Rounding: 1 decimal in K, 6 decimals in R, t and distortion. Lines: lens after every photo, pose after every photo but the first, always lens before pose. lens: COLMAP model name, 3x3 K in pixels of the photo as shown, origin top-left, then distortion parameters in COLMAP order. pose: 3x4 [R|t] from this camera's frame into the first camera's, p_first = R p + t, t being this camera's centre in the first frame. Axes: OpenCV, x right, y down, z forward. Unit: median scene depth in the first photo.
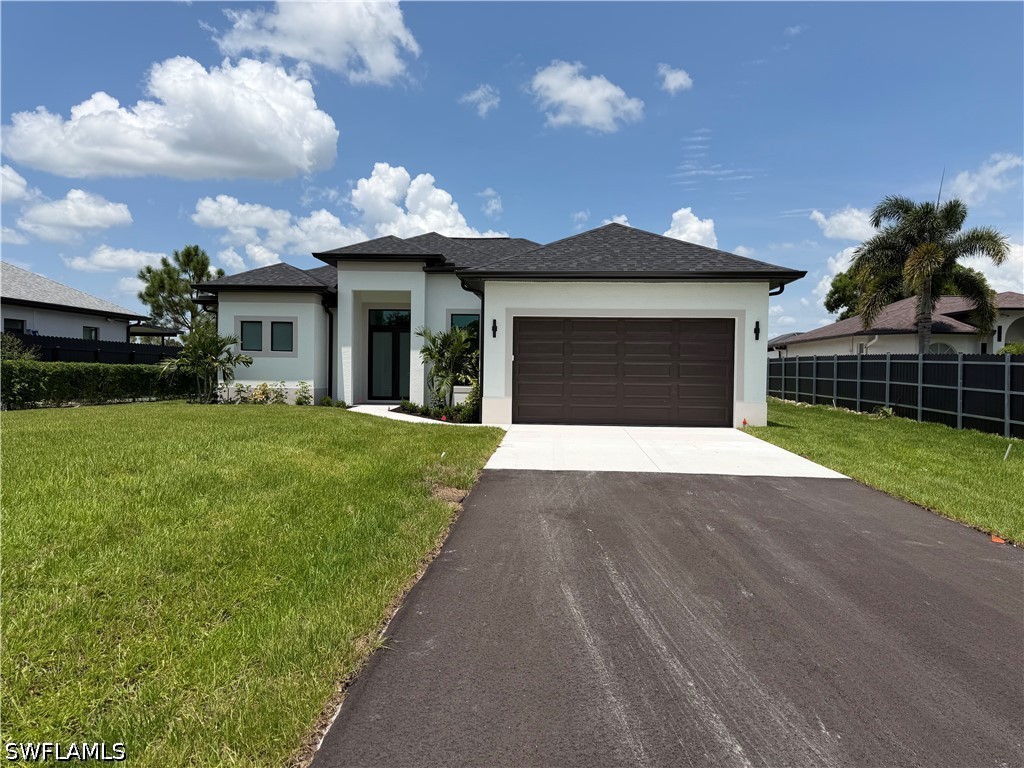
lens RADIAL K [[721.9, 0, 540.0], [0, 721.9, 380.1], [0, 0, 1]] dist [0.057156, -0.071912]
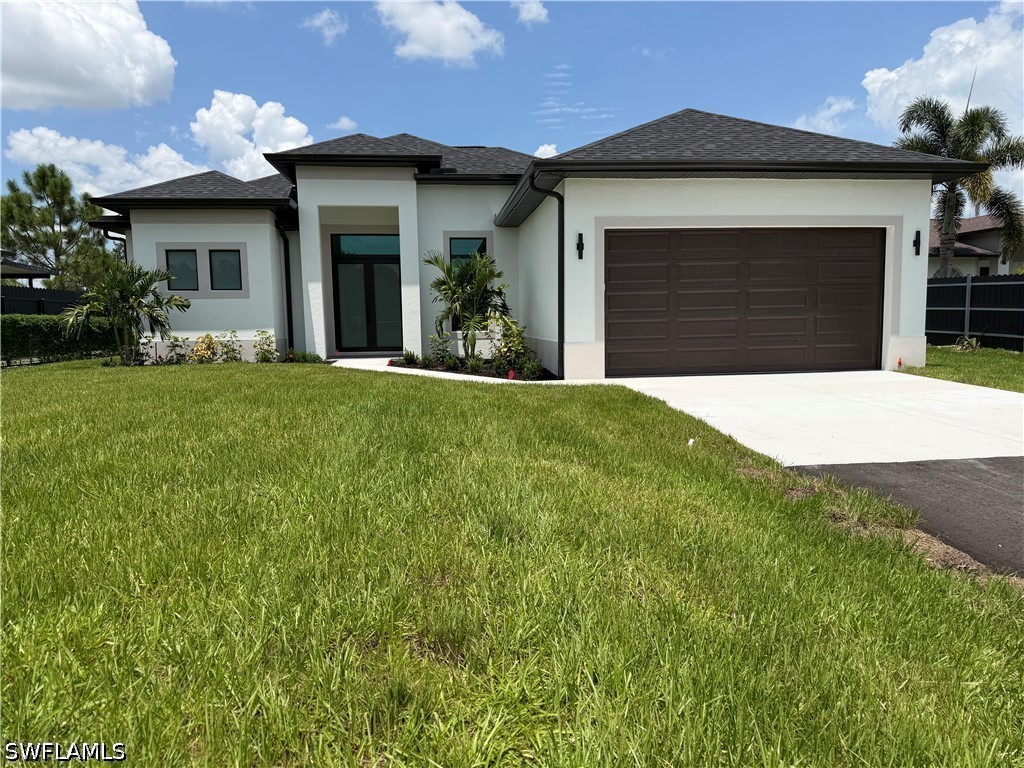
lens RADIAL K [[721.9, 0, 528.5], [0, 721.9, 393.3], [0, 0, 1]] dist [0.057156, -0.071912]
pose [[0.986790, -0.045950, 0.155354, -0.172617], [0.030993, 0.994766, 0.097364, 0.001933], [-0.159015, -0.091262, 0.983049, 0.212803]]
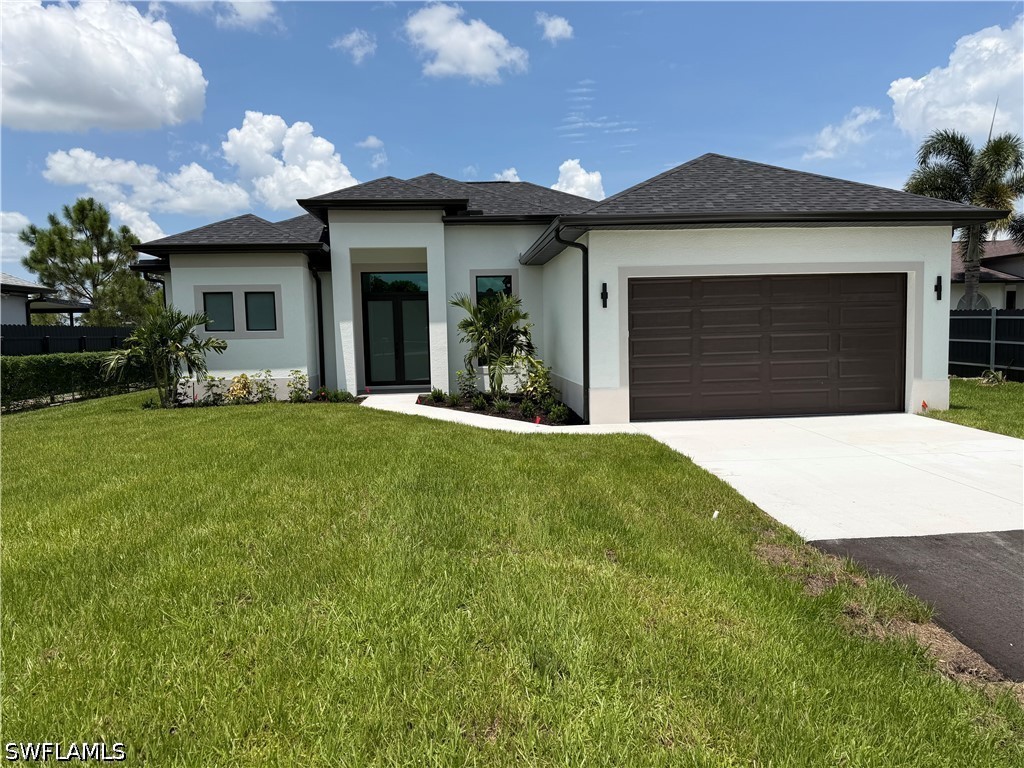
lens RADIAL K [[721.9, 0, 533.0], [0, 721.9, 385.4], [0, 0, 1]] dist [0.057156, -0.071912]
pose [[0.990543, -0.045577, 0.129415, -0.174651], [0.036866, 0.996940, 0.068927, -0.024628], [-0.132160, -0.063504, 0.989192, 0.202586]]
